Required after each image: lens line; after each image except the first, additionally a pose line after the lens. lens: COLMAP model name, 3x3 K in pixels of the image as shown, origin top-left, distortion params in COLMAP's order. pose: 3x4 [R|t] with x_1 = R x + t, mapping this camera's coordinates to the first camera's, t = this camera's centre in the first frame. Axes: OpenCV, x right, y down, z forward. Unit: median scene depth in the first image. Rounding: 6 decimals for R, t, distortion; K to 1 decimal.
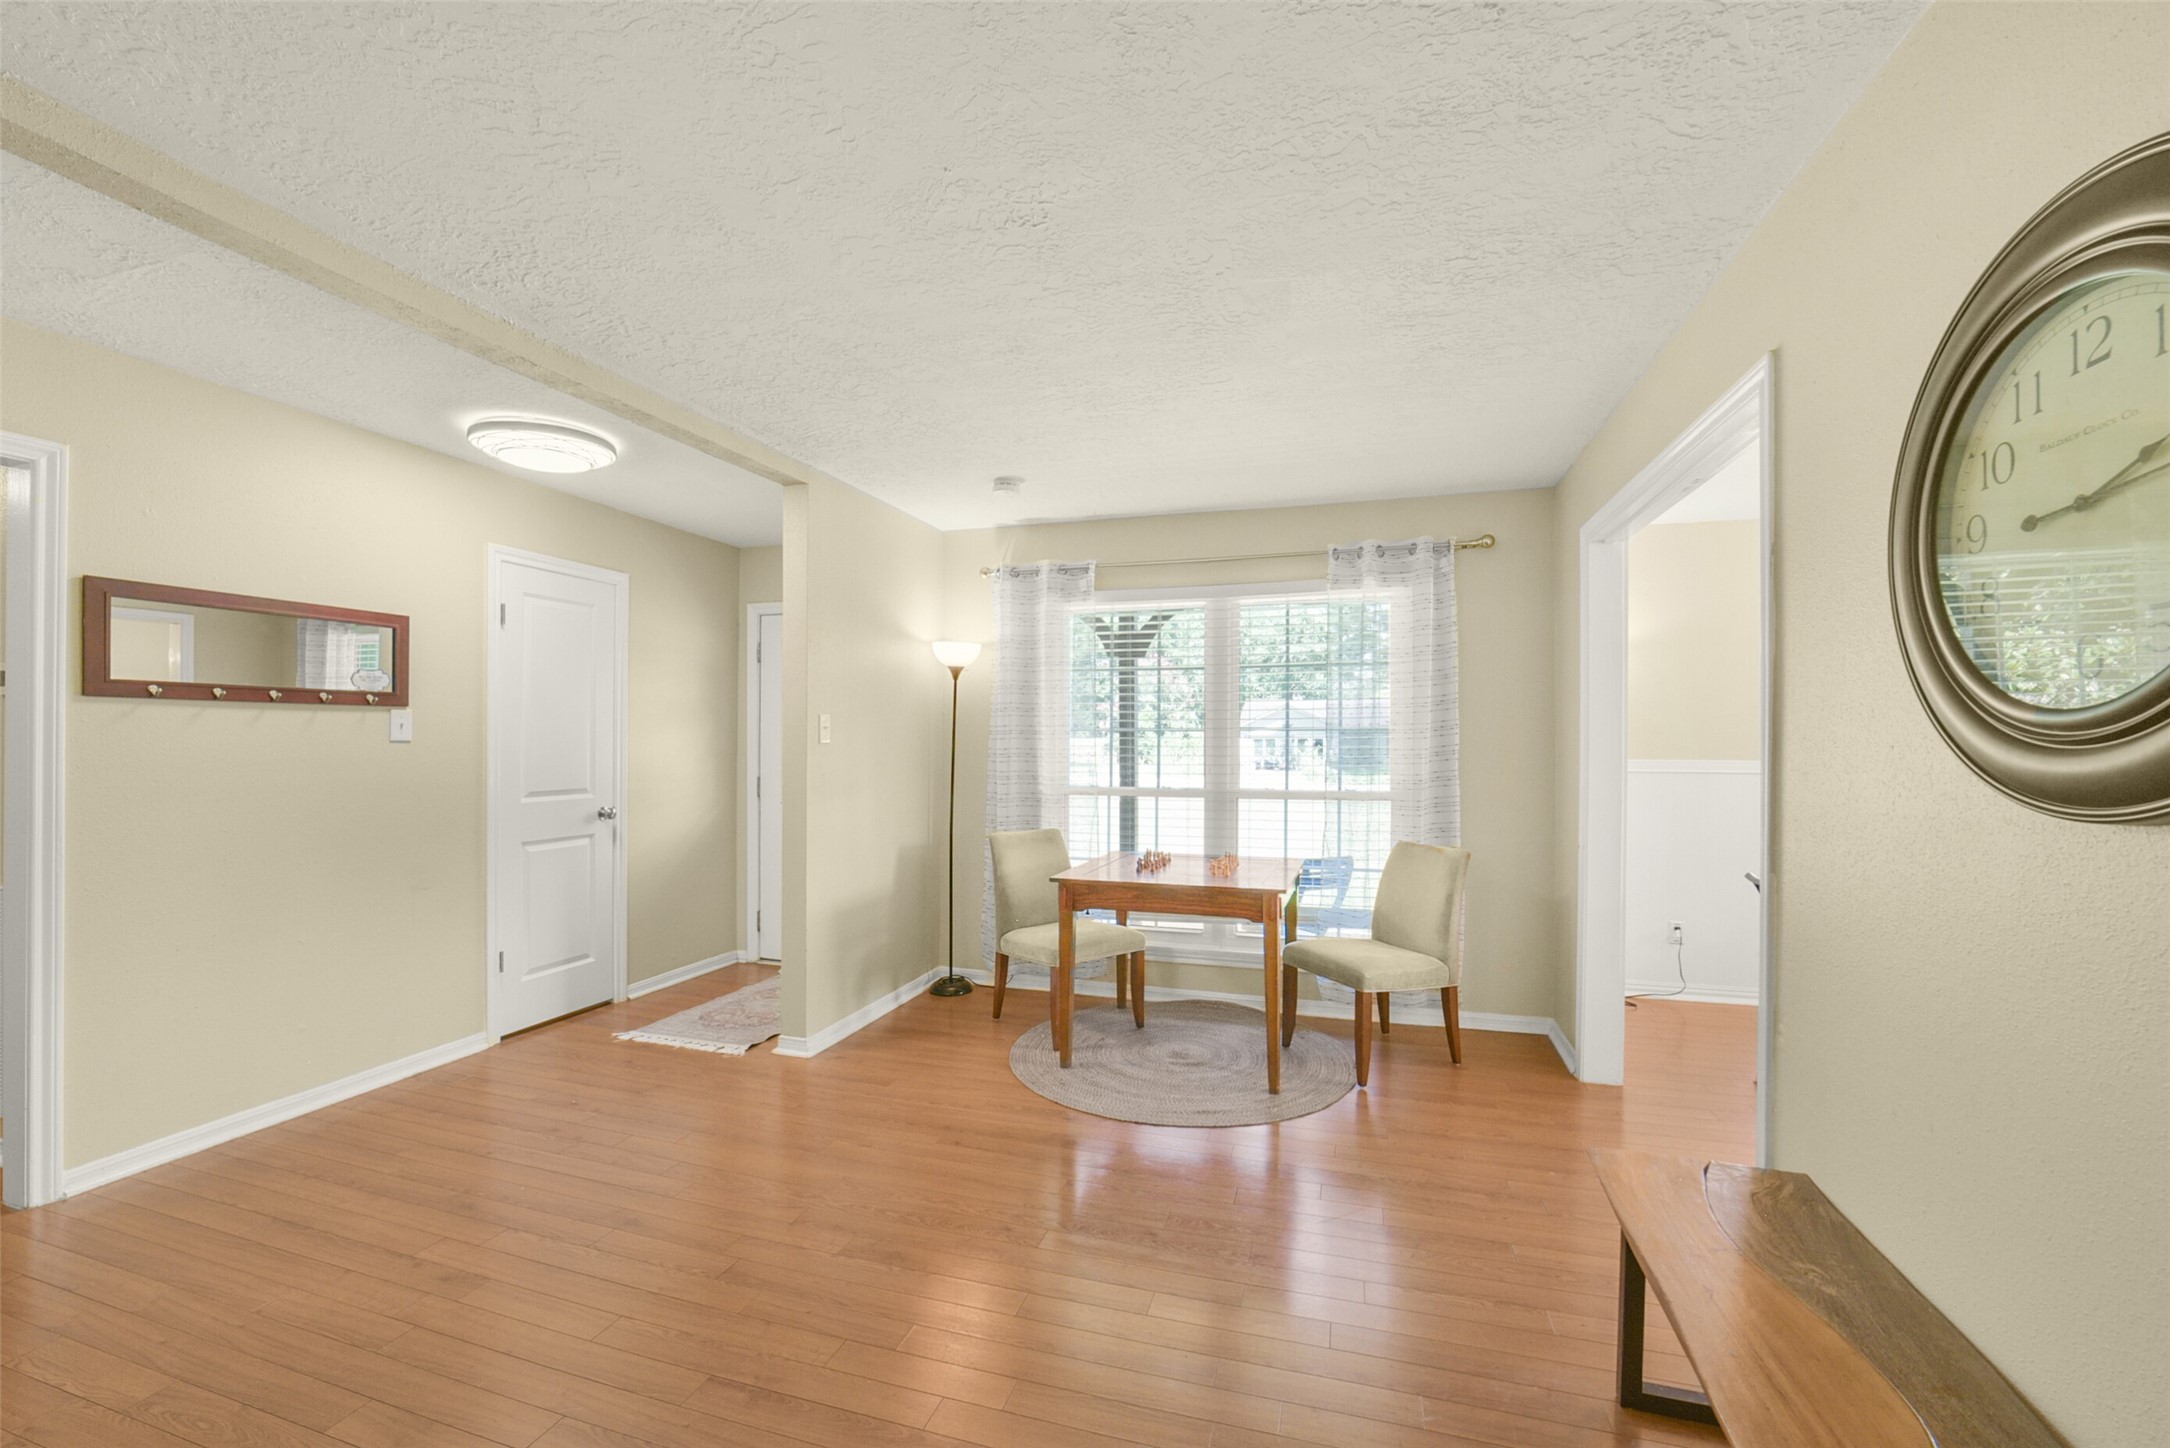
lens RADIAL K [[863.5, 0, 1085.3], [0, 863.5, 710.0], [0, 0, 1]] dist [-0.027170, 0.000356]
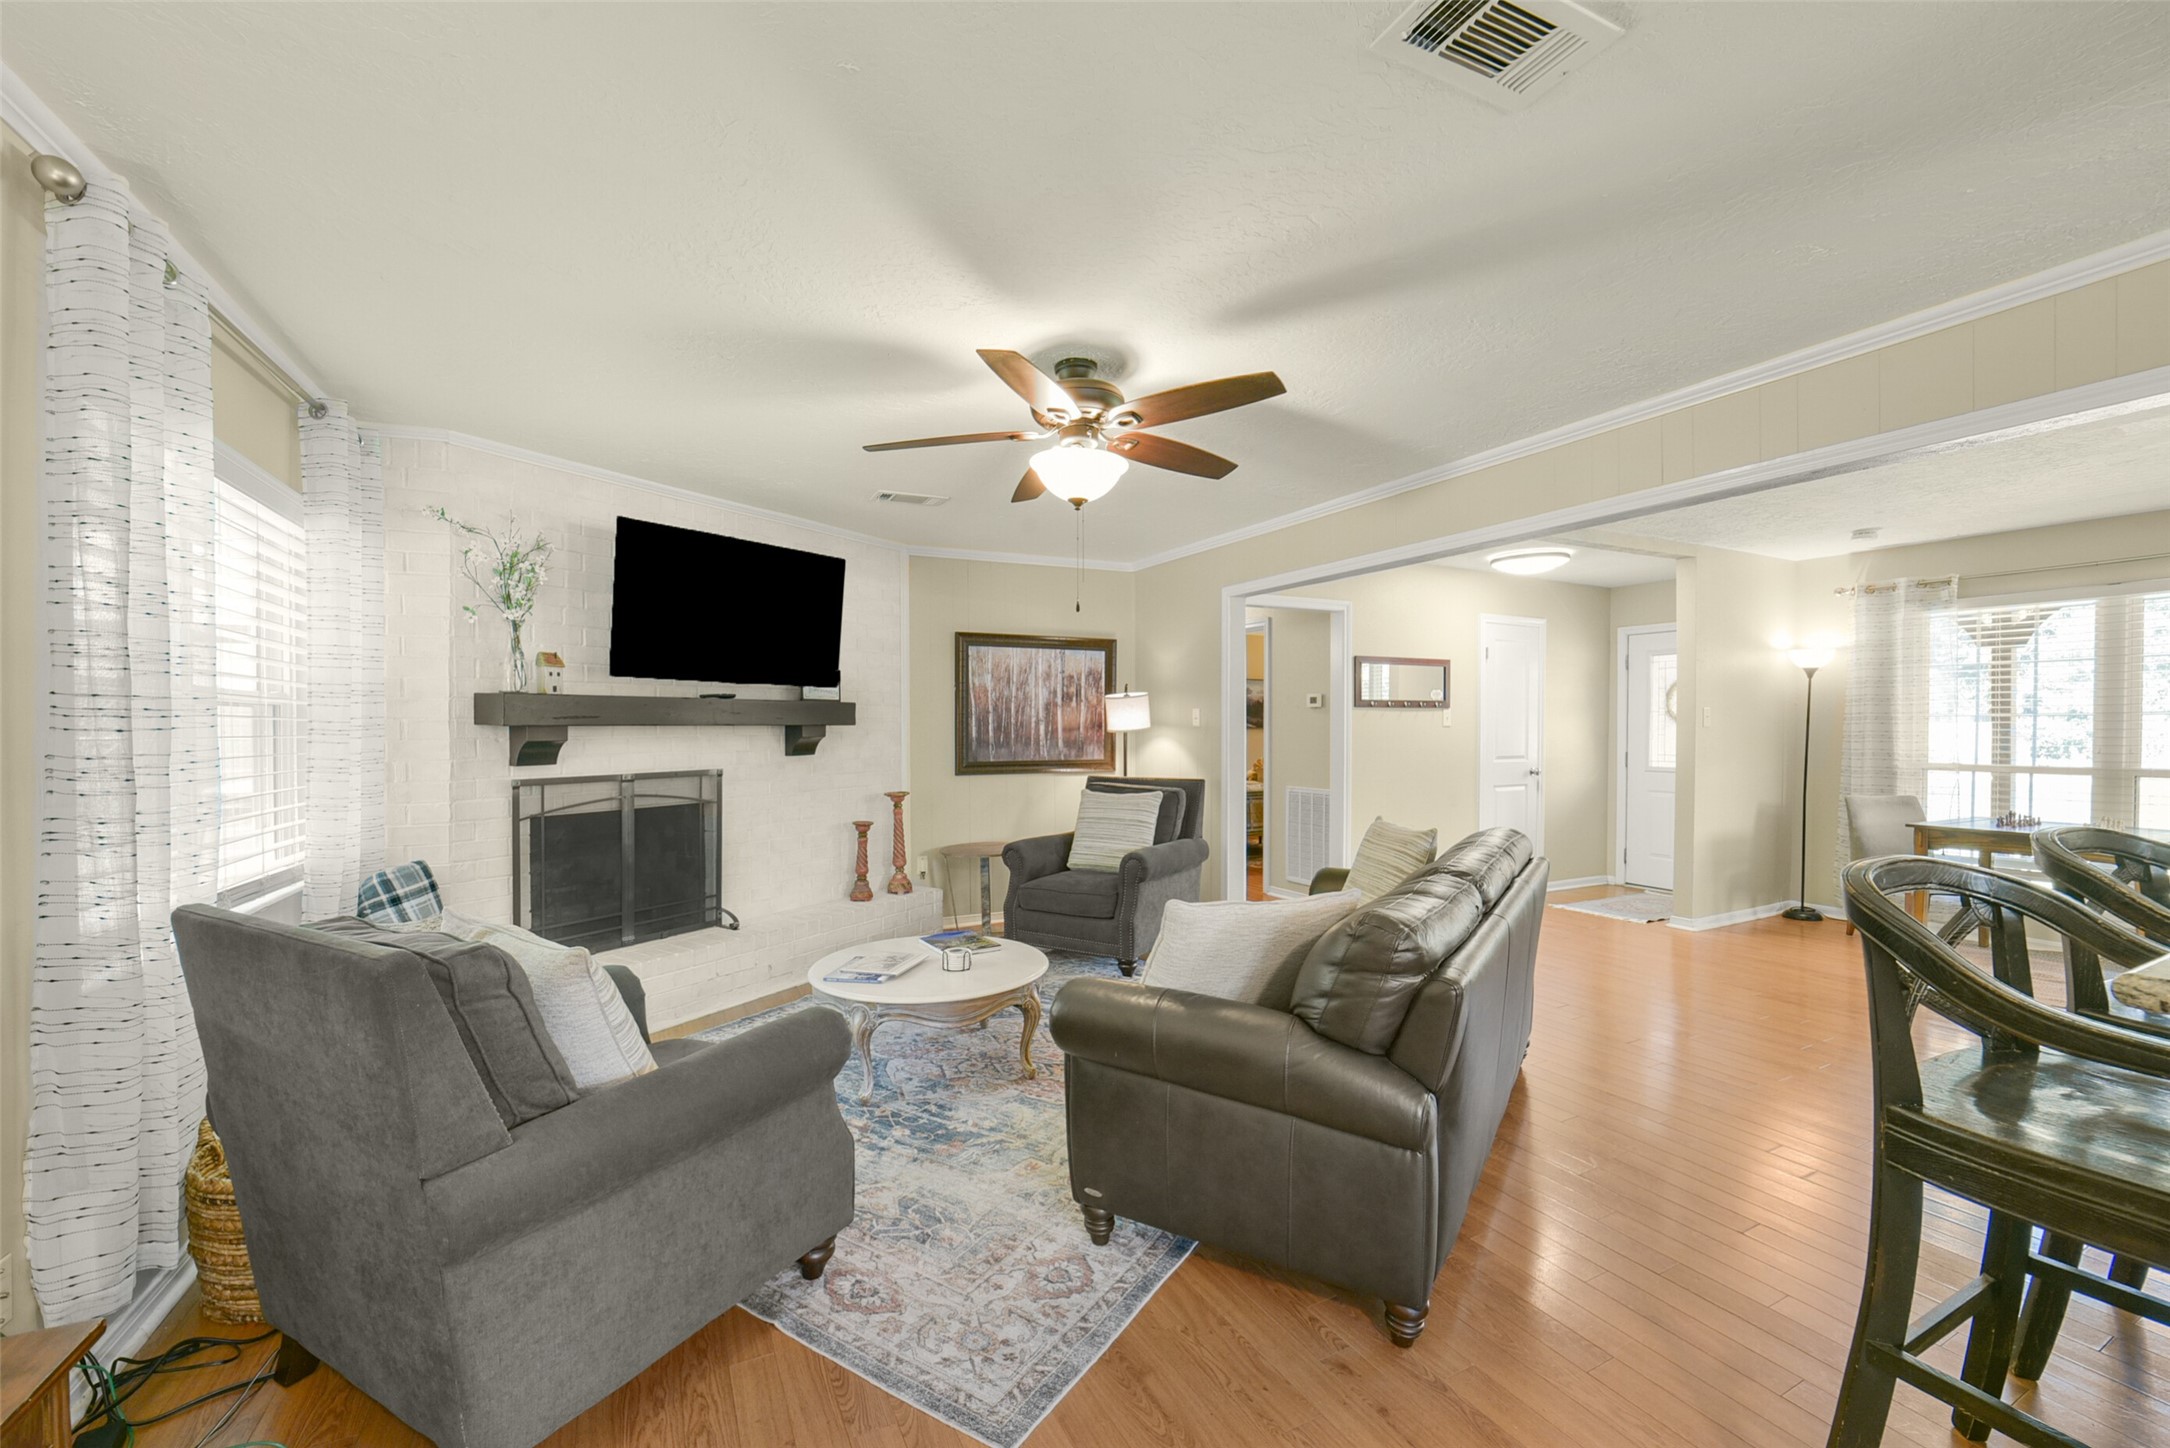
lens RADIAL K [[888.2, 0, 1082.7], [0, 888.2, 739.8], [0, 0, 1]] dist [-0.030972, 0.008571]
pose [[0.697511, 0.008146, -0.716528, 0.028038], [0.028019, 0.998861, 0.038632, -0.023978], [0.716026, -0.047023, 0.696488, -0.713574]]
